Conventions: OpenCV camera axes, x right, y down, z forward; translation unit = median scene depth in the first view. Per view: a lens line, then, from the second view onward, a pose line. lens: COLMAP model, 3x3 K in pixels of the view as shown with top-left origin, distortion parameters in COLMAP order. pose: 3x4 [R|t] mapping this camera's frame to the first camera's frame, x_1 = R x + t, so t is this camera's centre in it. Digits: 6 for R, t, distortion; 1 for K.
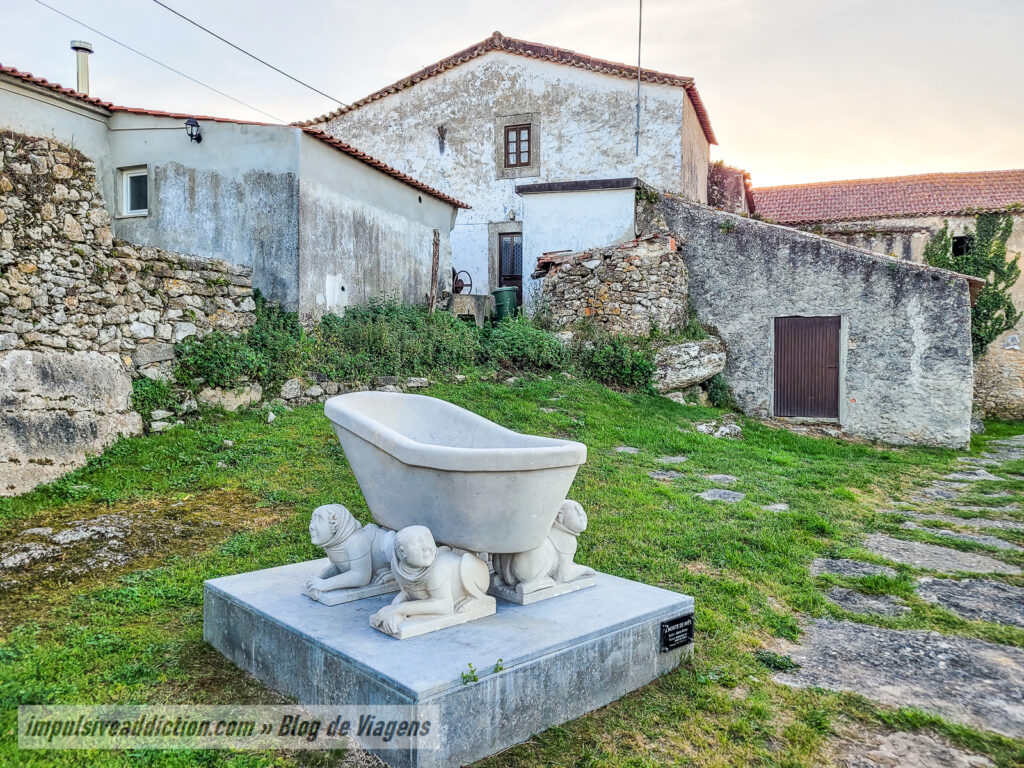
lens RADIAL K [[770.7, 0, 511.2], [0, 770.7, 389.5], [0, 0, 1]] dist [0.010998, -0.006496]
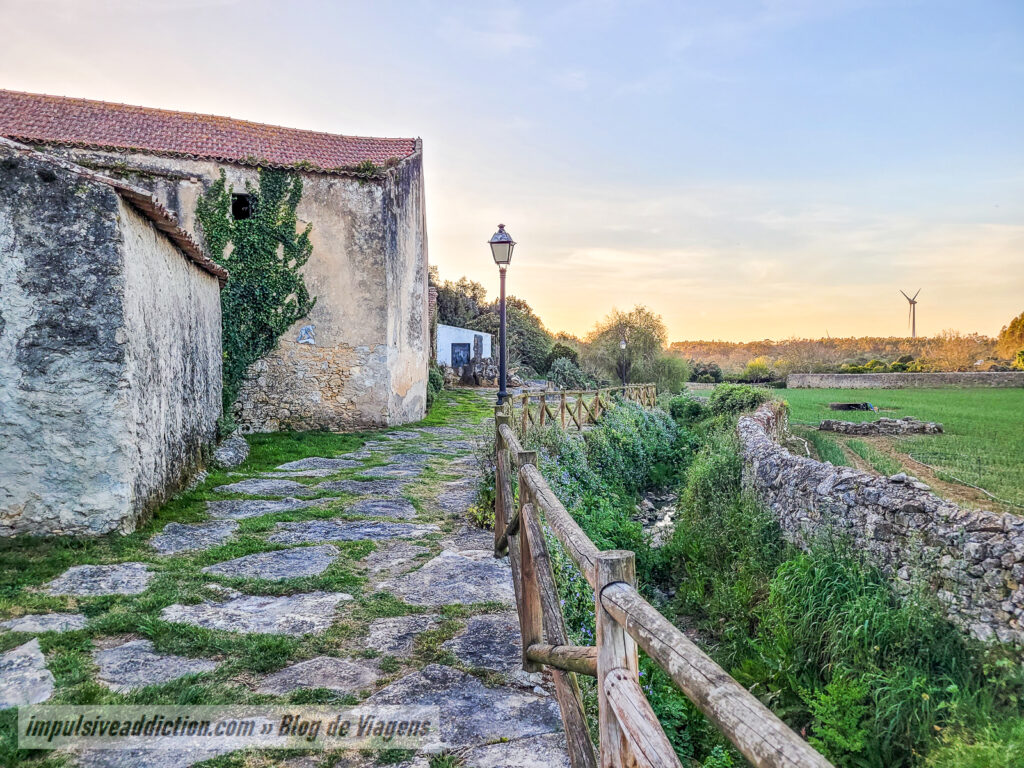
lens RADIAL K [[770.7, 0, 512.2], [0, 770.7, 382.8], [0, 0, 1]] dist [0.010998, -0.006496]
pose [[0.723240, -0.017229, 0.690382, 0.247683], [0.021721, 0.999762, 0.002196, -0.008080], [-0.690255, 0.013408, 0.723442, 0.271400]]
